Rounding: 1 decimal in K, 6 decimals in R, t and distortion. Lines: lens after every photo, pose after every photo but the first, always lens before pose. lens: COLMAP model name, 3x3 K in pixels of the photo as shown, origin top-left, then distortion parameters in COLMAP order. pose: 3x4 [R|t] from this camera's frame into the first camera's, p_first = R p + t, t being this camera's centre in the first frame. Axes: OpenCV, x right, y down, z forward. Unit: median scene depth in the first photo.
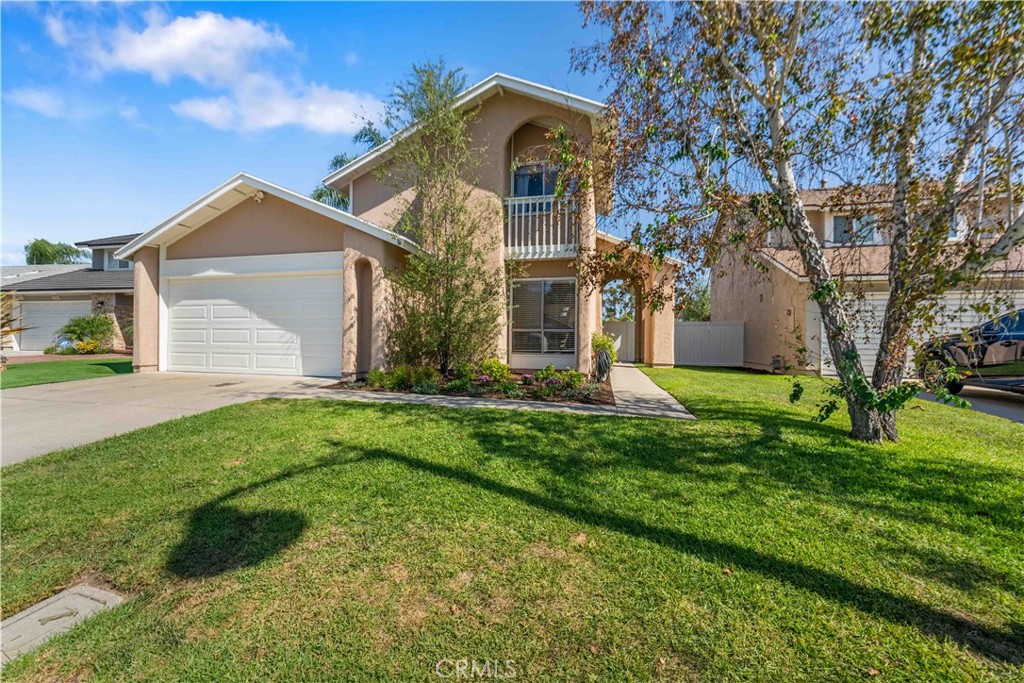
lens RADIAL K [[414.7, 0, 512.7], [0, 414.7, 340.8], [0, 0, 1]] dist [-0.001685, 0.000260]
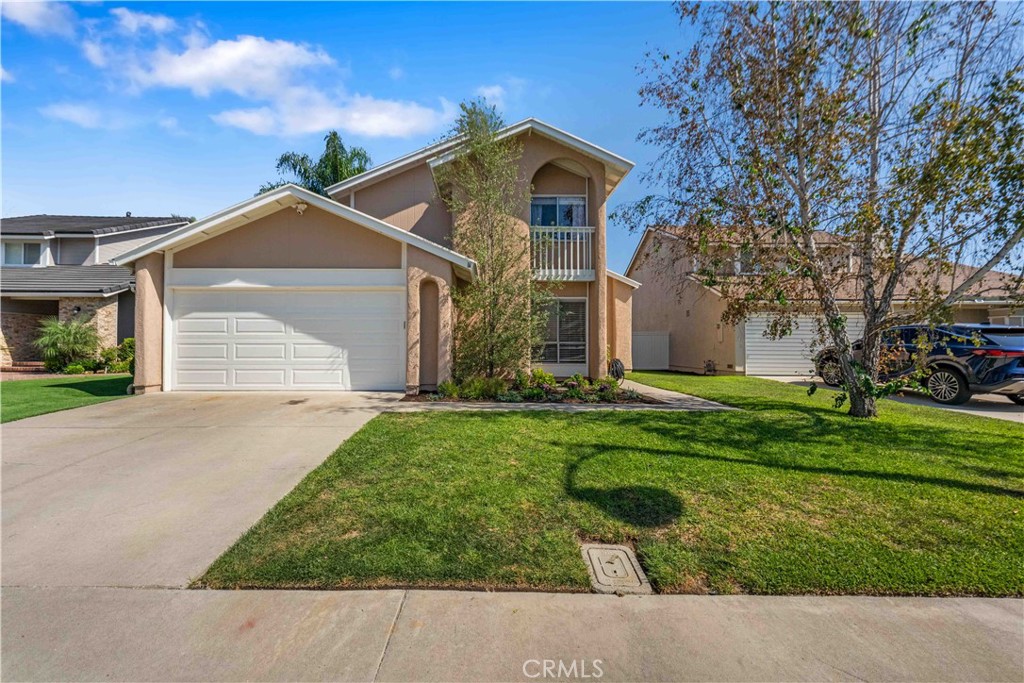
lens RADIAL K [[414.7, 0, 511.0], [0, 414.7, 343.4], [0, 0, 1]] dist [-0.001685, 0.000260]
pose [[0.961218, -0.006777, 0.275706, -0.399568], [0.008644, 0.999947, -0.005557, -0.019606], [-0.275654, 0.007725, 0.961226, -0.068572]]
